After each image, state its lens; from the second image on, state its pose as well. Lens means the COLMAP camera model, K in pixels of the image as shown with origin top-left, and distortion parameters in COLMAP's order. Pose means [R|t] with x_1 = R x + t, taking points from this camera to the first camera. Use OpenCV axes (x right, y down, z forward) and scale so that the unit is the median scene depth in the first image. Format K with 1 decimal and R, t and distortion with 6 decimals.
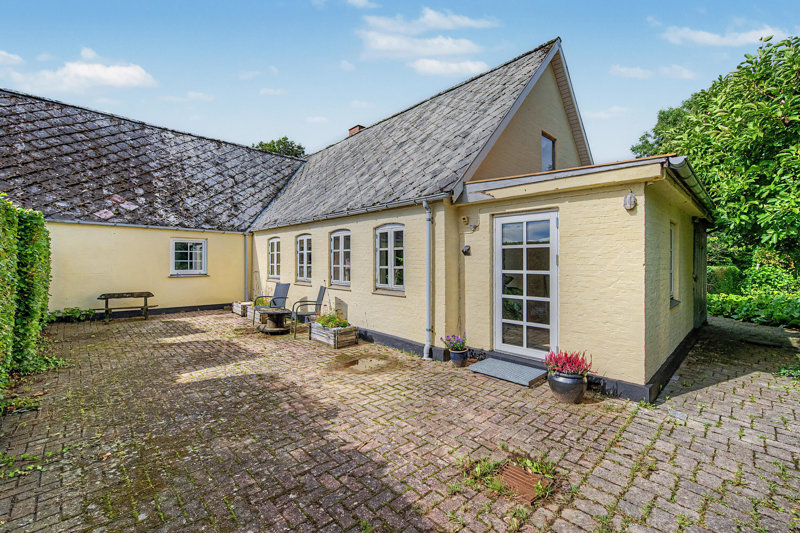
lens RADIAL K [[343.1, 0, 401.2], [0, 343.1, 264.3], [0, 0, 1]] dist [0.011761, 0.000441]
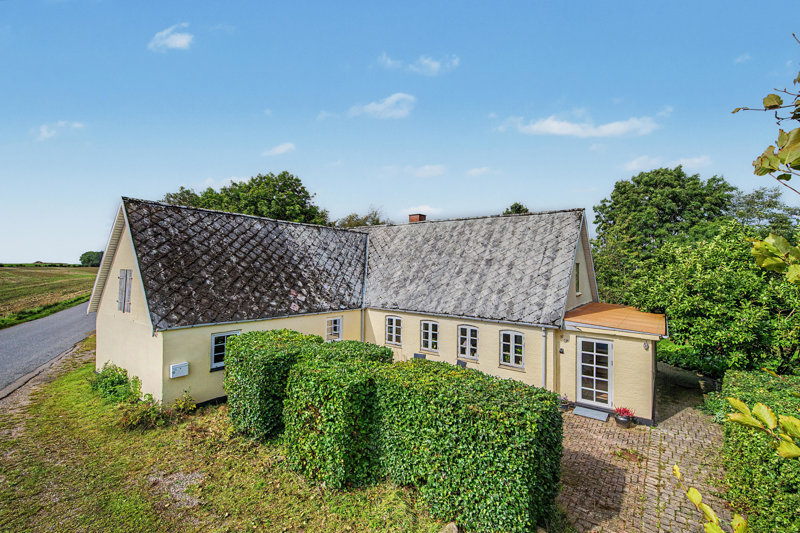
lens RADIAL K [[359.8, 0, 398.7], [0, 359.8, 267.1], [0, 0, 1]] dist [0.000655, -0.000033]
pose [[0.989904, 0.009917, 0.141395, -1.071024], [-0.009149, 0.999940, -0.006083, -0.518960], [-0.141446, 0.004728, 0.989935, -0.958564]]
